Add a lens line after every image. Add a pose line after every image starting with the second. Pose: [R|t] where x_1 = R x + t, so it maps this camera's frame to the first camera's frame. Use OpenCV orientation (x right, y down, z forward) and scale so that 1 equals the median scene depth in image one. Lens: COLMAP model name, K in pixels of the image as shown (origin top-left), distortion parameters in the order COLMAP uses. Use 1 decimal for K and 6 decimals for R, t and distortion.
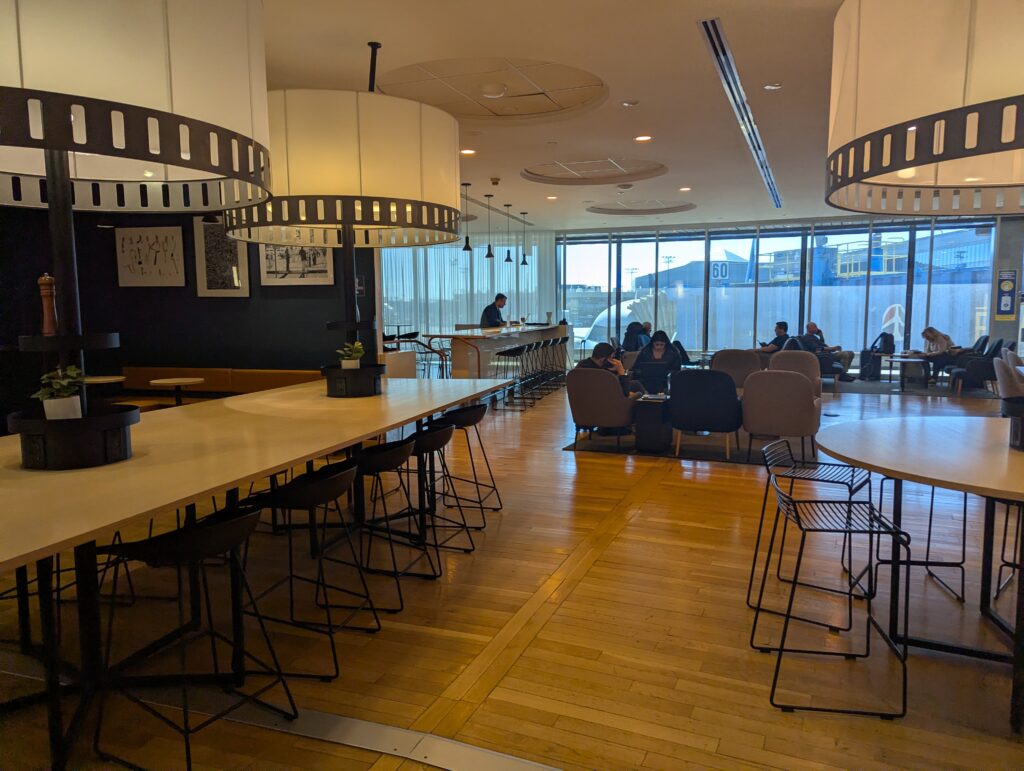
lens RADIAL K [[777.3, 0, 513.0], [0, 777.3, 391.4], [0, 0, 1]] dist [0.008196, 0.003101]
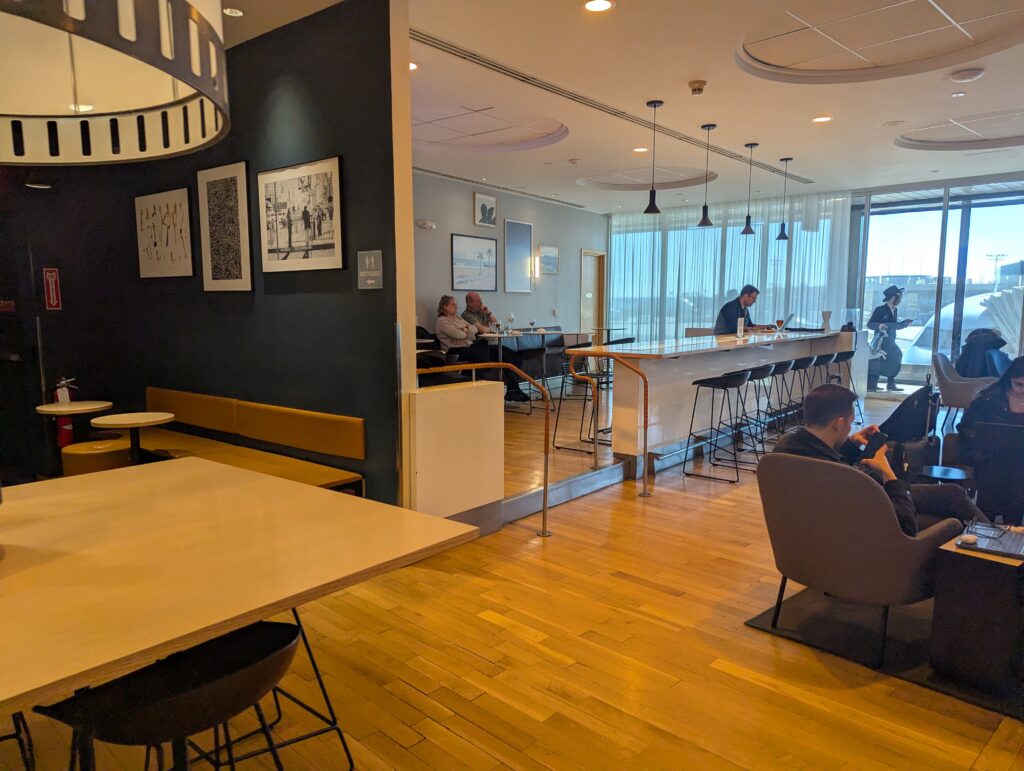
lens RADIAL K [[708.2, 0, 508.4], [0, 708.2, 401.6], [0, 0, 1]] dist [0.012390, 0.001250]
pose [[0.902027, 0.060406, -0.427432, 0.088479], [-0.046887, 0.998013, 0.042093, -0.052137], [0.429126, -0.017928, 0.903067, 0.452219]]
